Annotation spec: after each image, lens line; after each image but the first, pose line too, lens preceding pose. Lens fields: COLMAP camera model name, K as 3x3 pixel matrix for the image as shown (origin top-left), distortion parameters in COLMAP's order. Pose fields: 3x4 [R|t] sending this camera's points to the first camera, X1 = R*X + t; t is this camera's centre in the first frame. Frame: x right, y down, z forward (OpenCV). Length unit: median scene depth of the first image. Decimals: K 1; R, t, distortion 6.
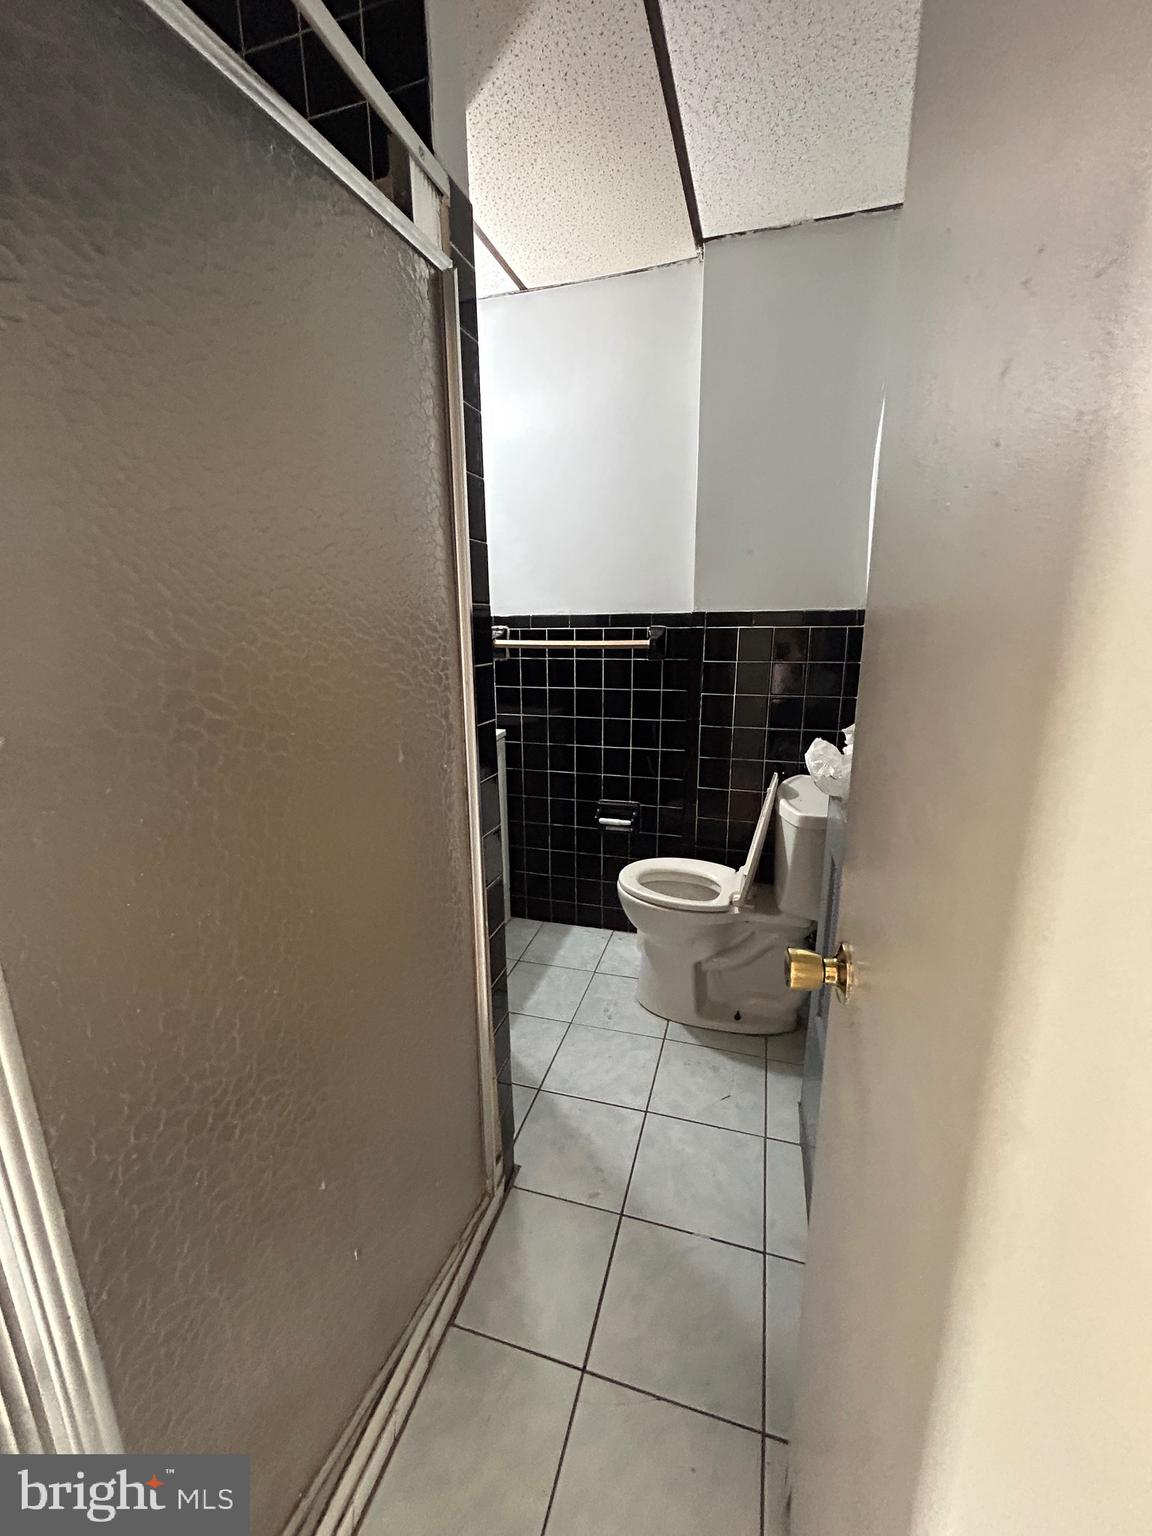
lens RADIAL K [[617.3, 0, 576.0], [0, 617.3, 768.0], [0, 0, 1]] dist [-0.001041, -0.000277]
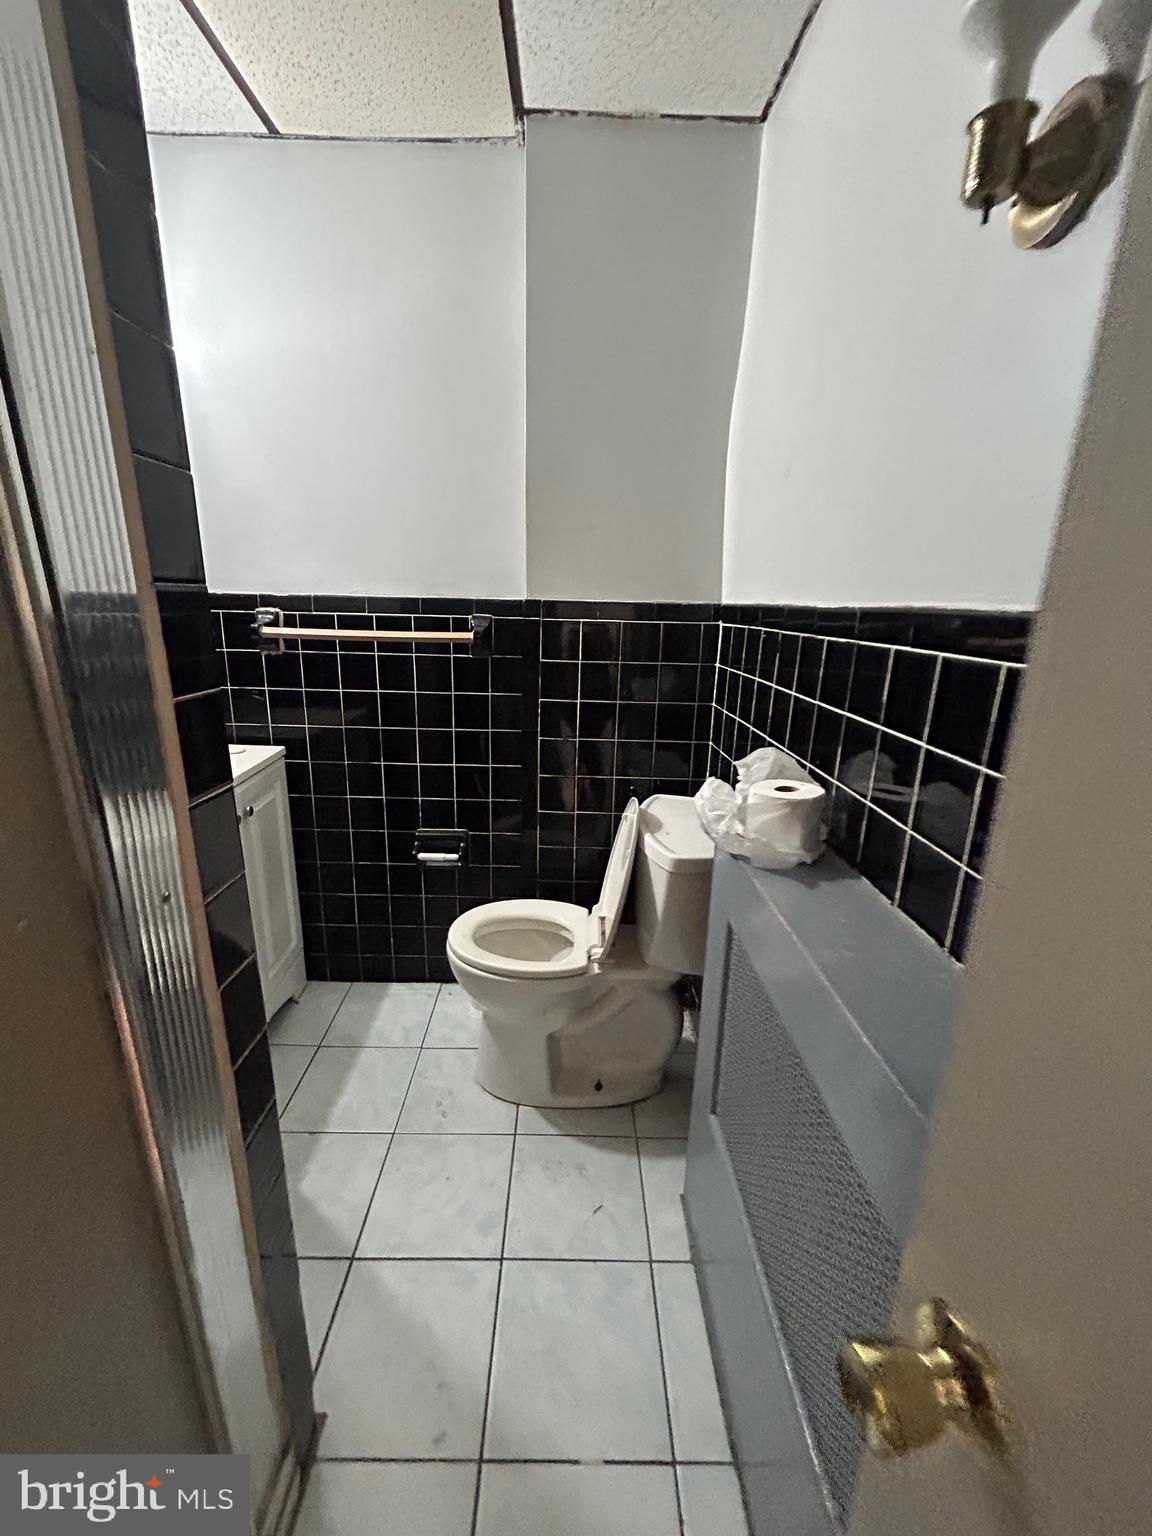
lens RADIAL K [[617.3, 0, 576.0], [0, 617.3, 768.0], [0, 0, 1]] dist [-0.001041, -0.000277]
pose [[0.955500, -0.046443, 0.291313, 0.006419], [0.036959, 0.998595, 0.037977, -0.063130], [-0.292667, -0.025521, 0.955874, 0.211717]]
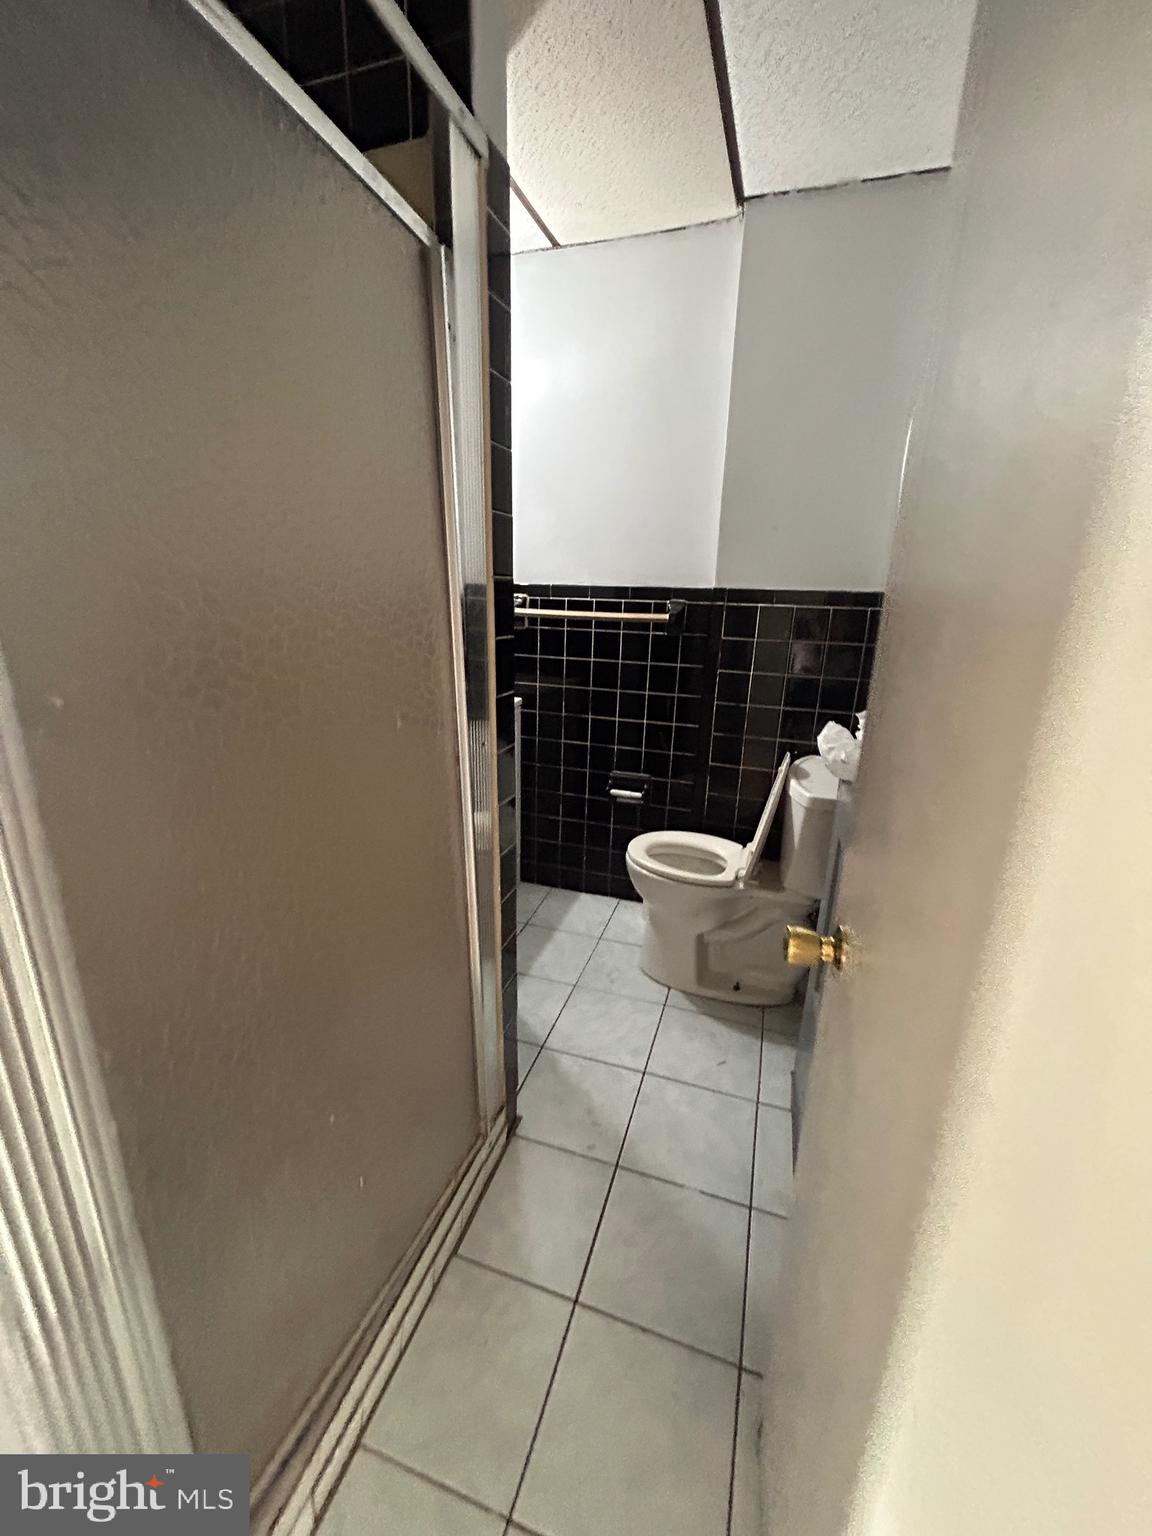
lens RADIAL K [[617.3, 0, 576.0], [0, 617.3, 768.0], [0, 0, 1]] dist [-0.001041, -0.000277]
pose [[0.998981, 0.041124, -0.018614, -0.002504], [-0.040122, 0.997874, 0.051354, -0.004591], [0.020687, -0.050555, 0.998507, -0.014477]]
